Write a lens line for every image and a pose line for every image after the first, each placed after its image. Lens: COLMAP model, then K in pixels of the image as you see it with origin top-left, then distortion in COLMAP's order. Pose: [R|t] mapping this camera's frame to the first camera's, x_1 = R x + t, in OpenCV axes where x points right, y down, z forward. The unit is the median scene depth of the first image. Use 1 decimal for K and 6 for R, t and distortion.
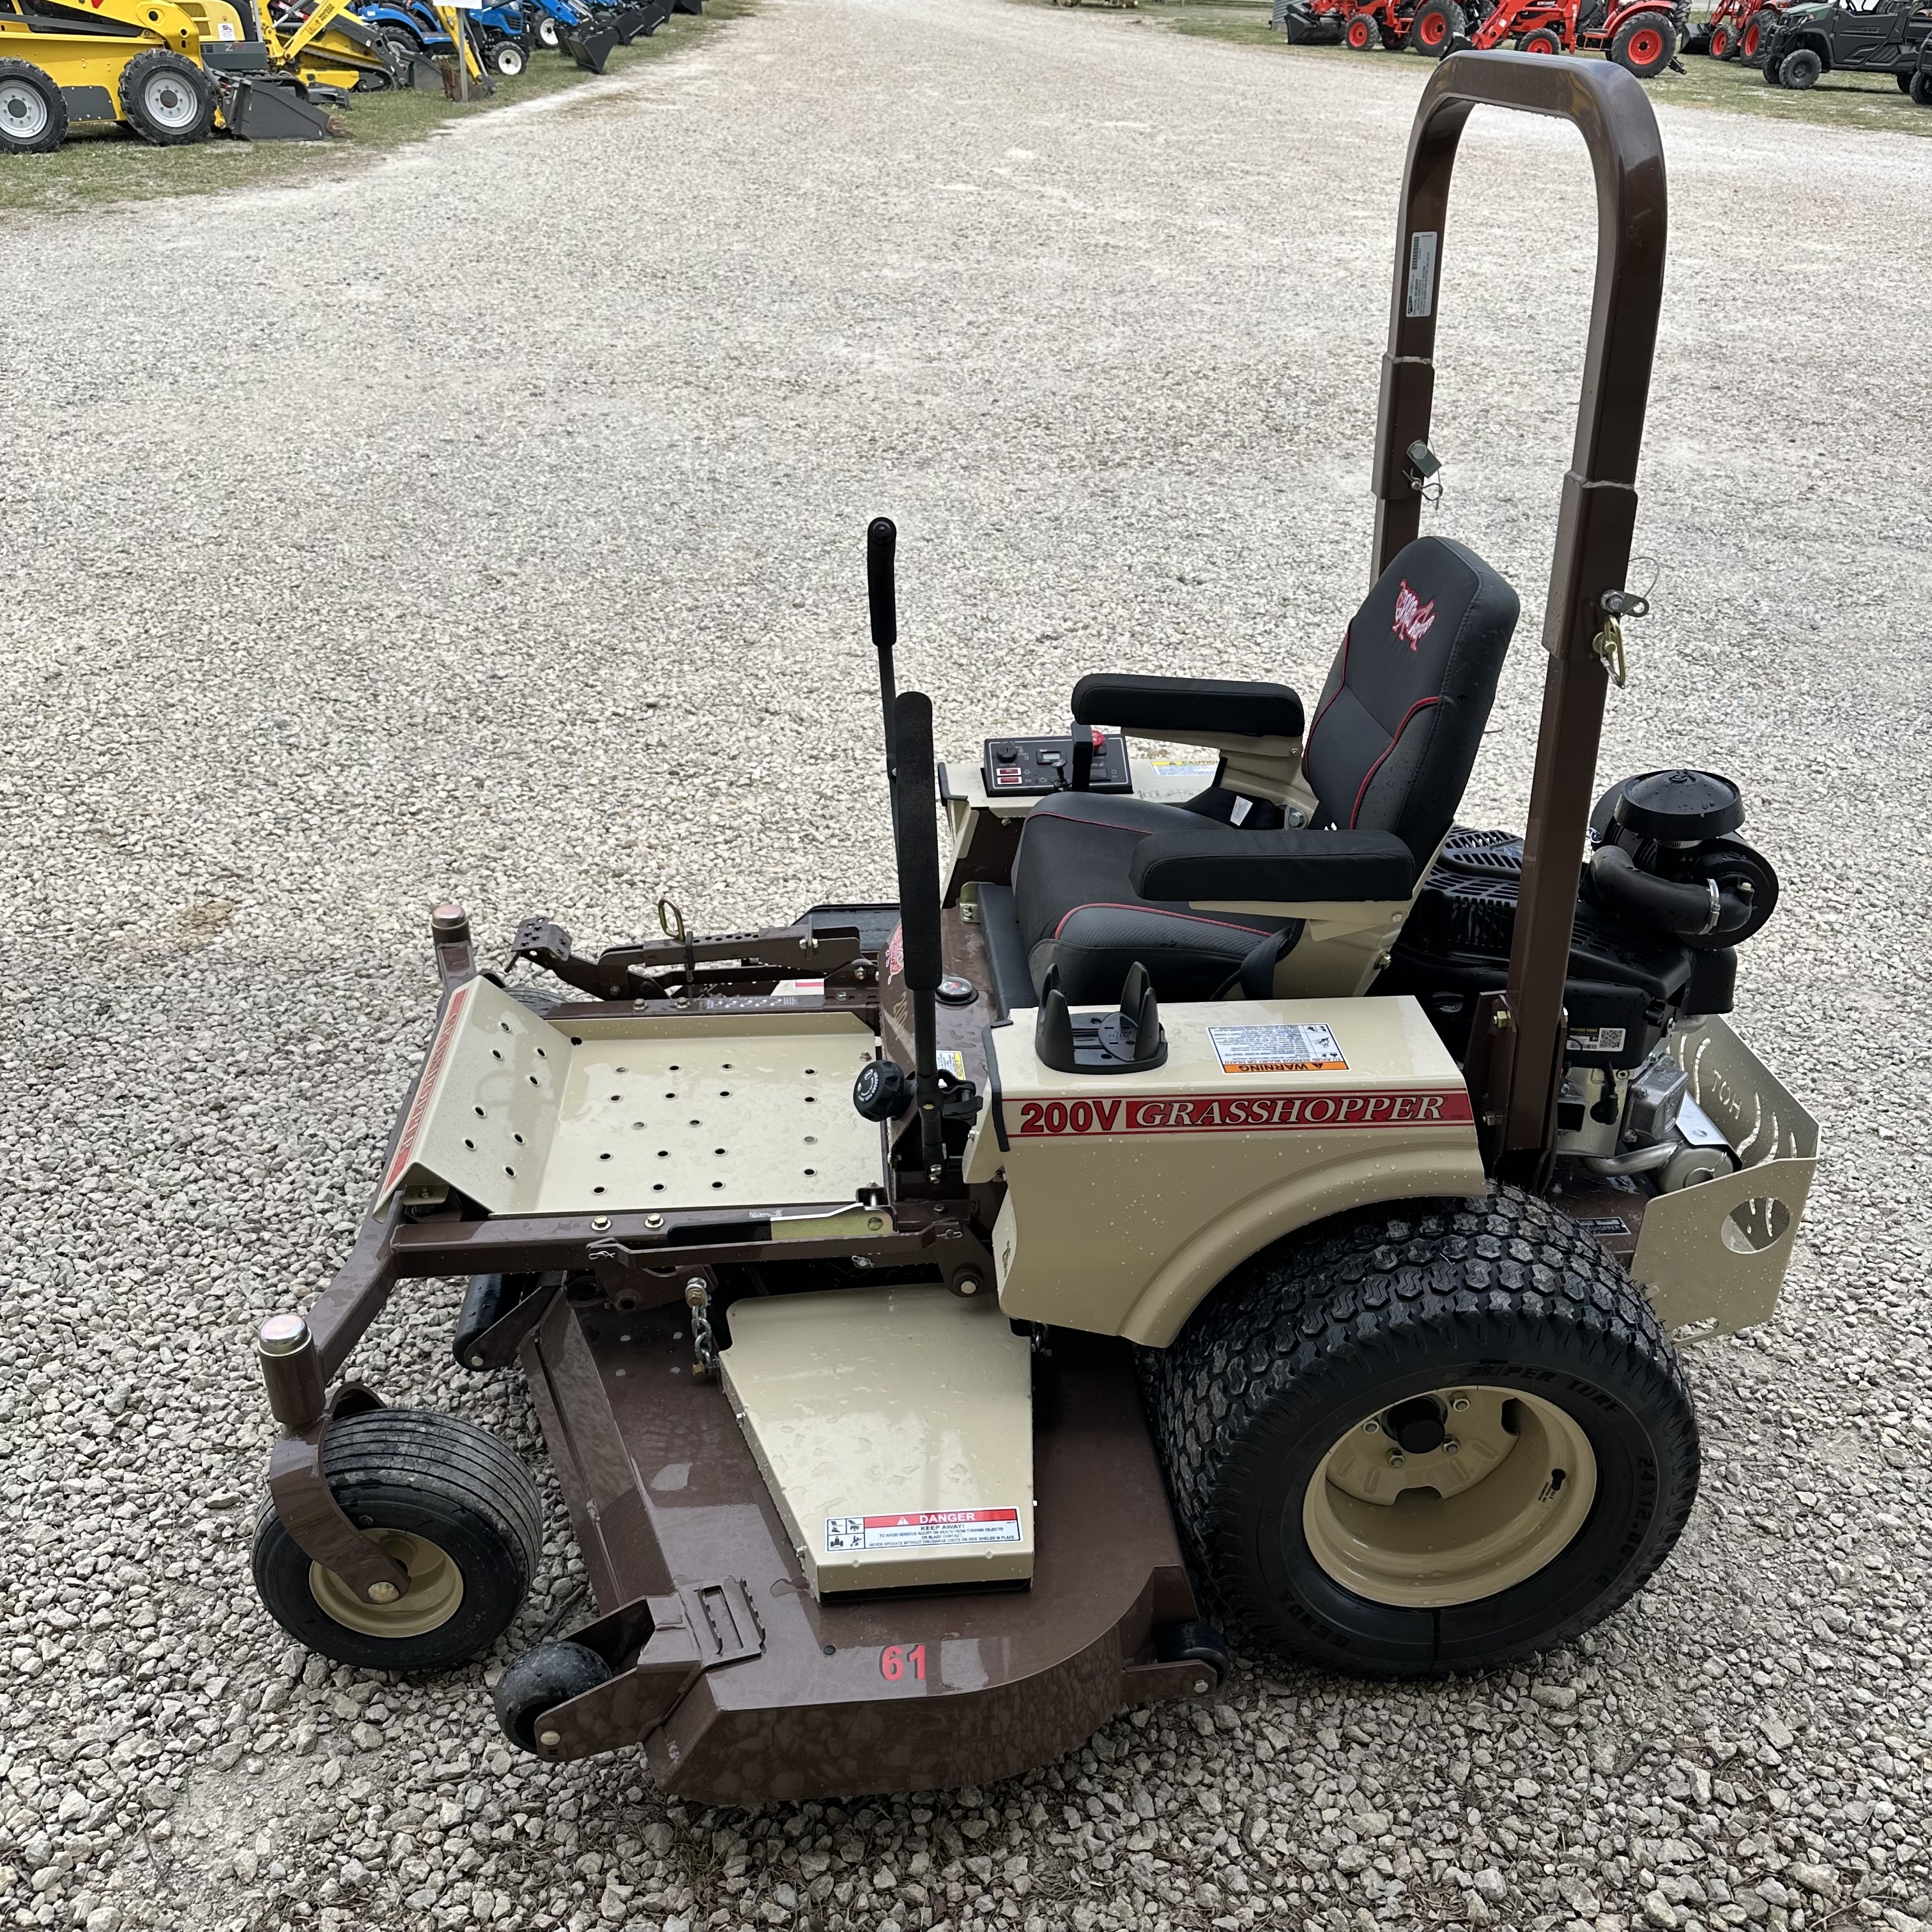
lens RADIAL K [[1747.3, 0, 966.0], [0, 1747.3, 966.0], [0, 0, 1]] dist [0.077167, -0.086405]
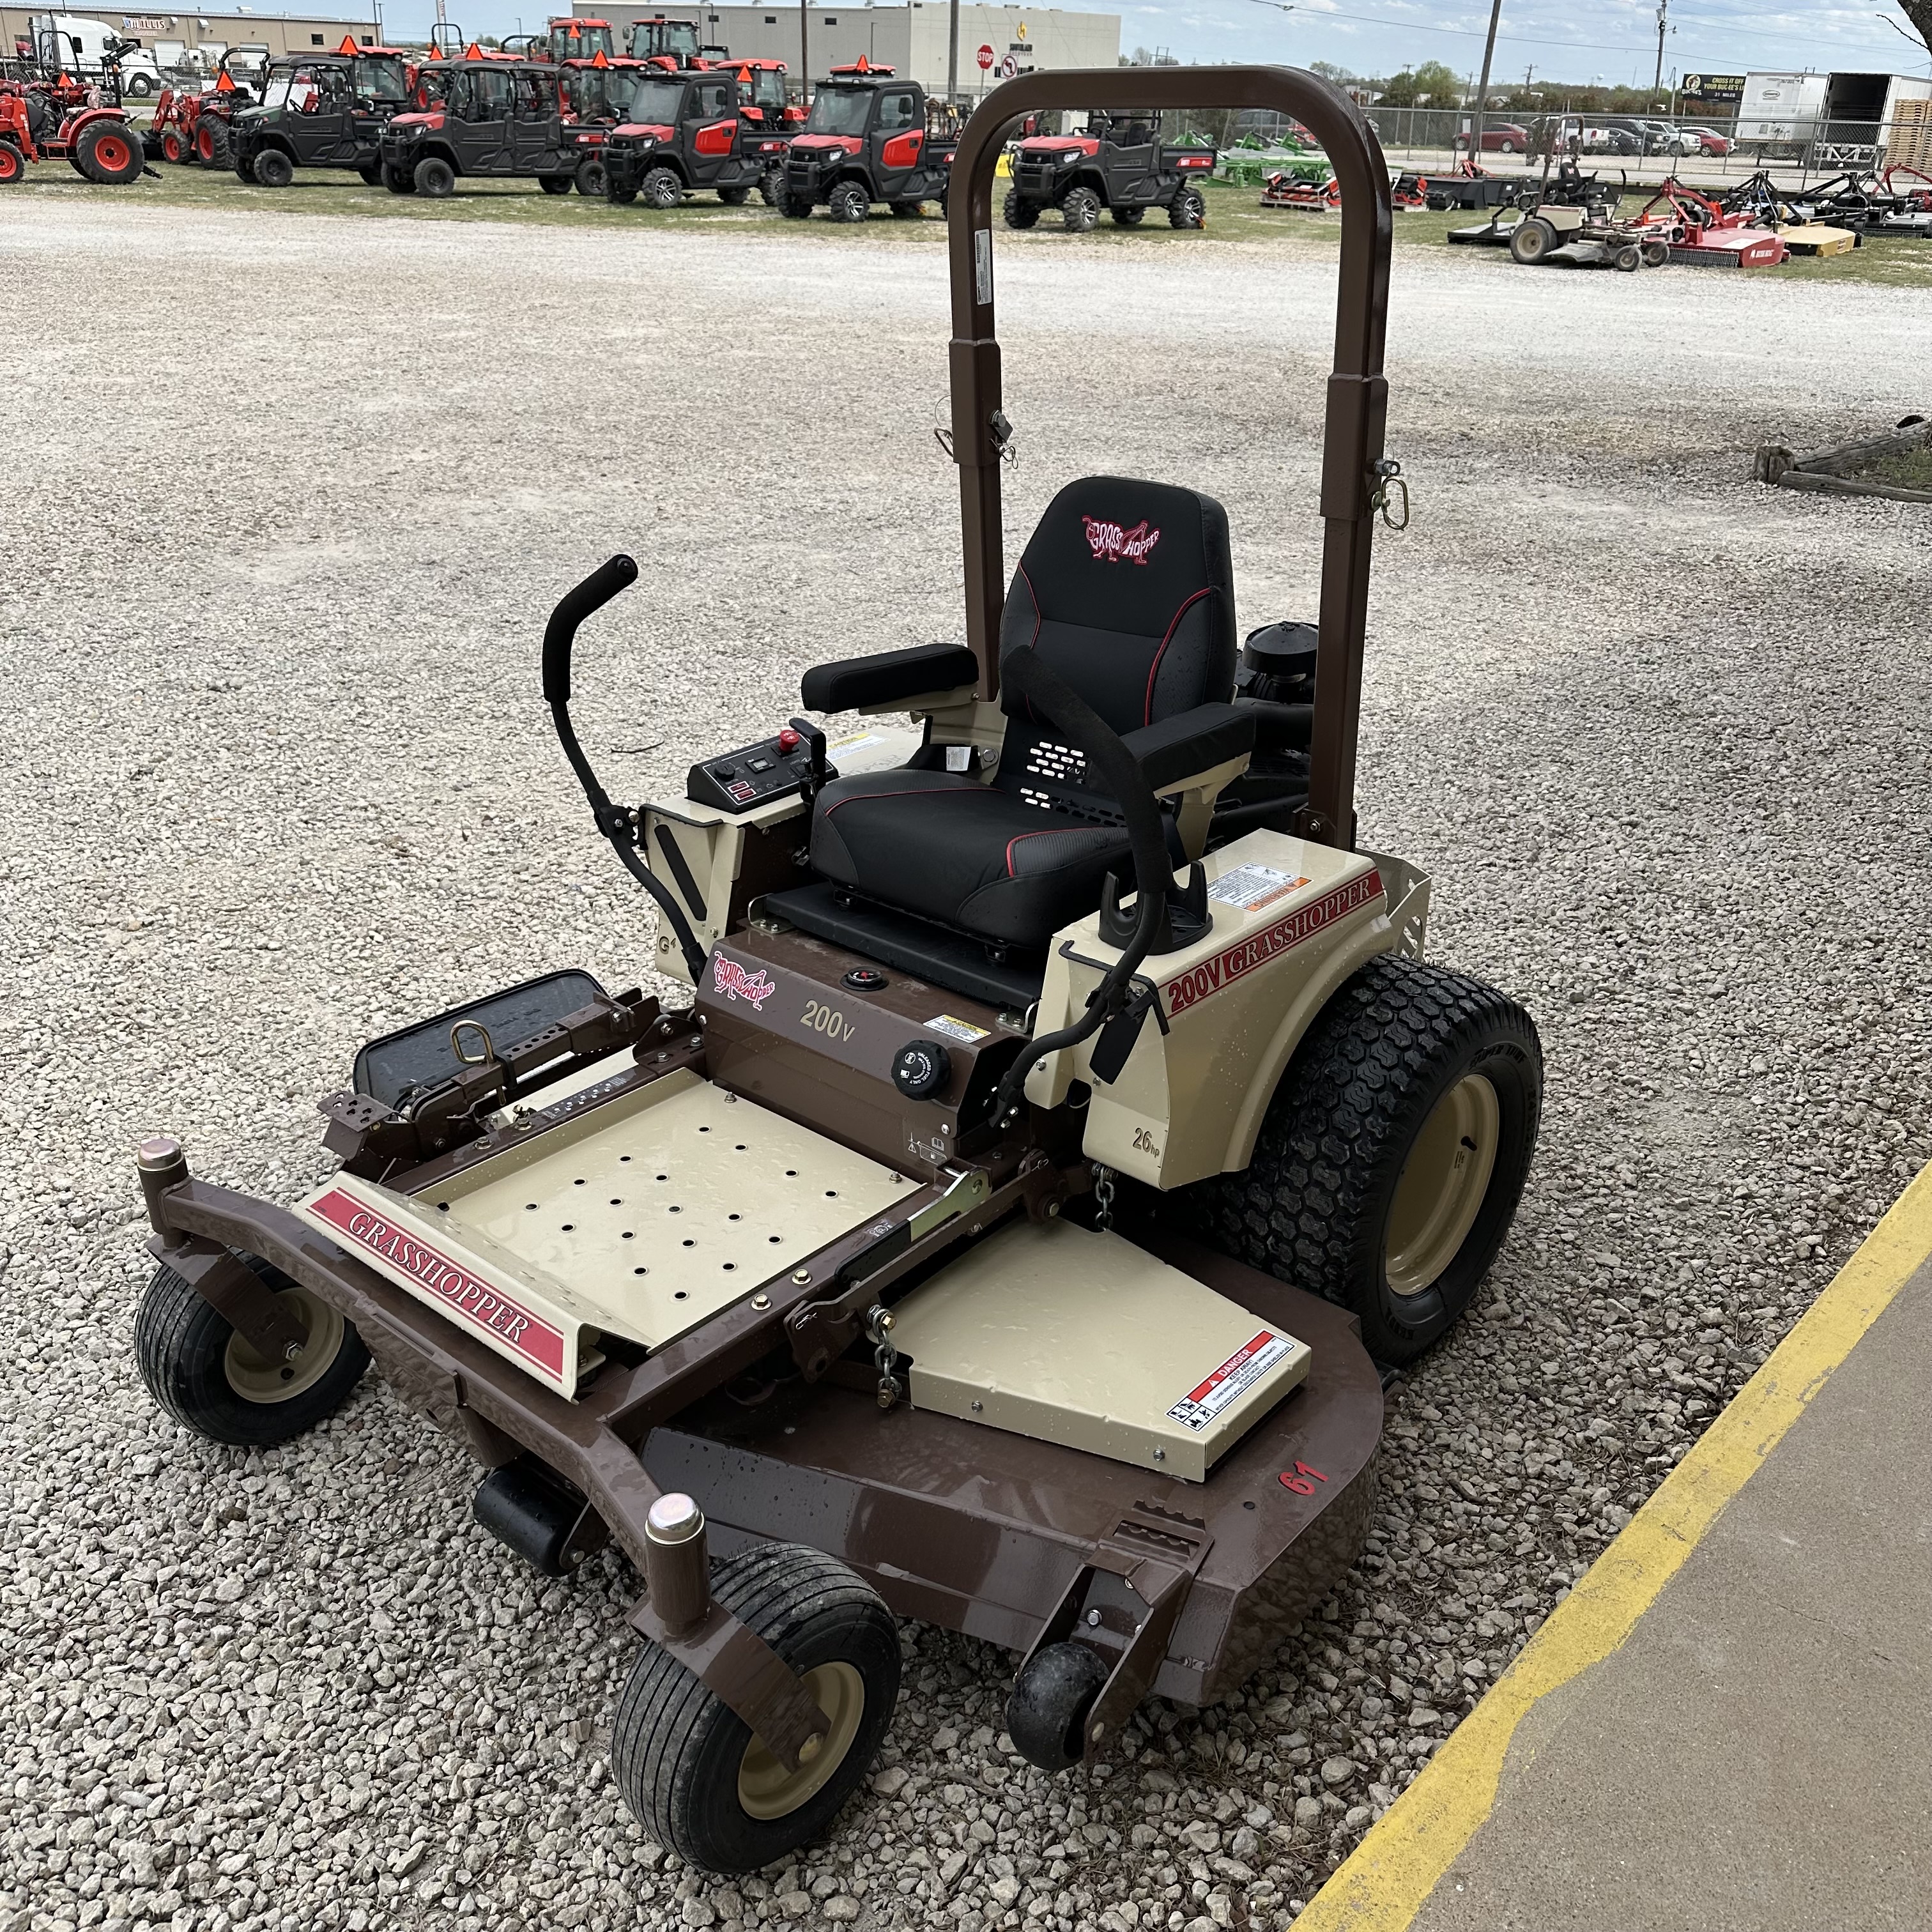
lens RADIAL K [[1726.5, 0, 966.0], [0, 1726.5, 966.0], [0, 0, 1]] dist [0.114089, -0.141696]
pose [[0.733312, -0.317748, 0.601074, -0.621286], [0.344238, 0.935900, 0.074778, -0.052294], [-0.586306, 0.152077, 0.795687, 0.166696]]
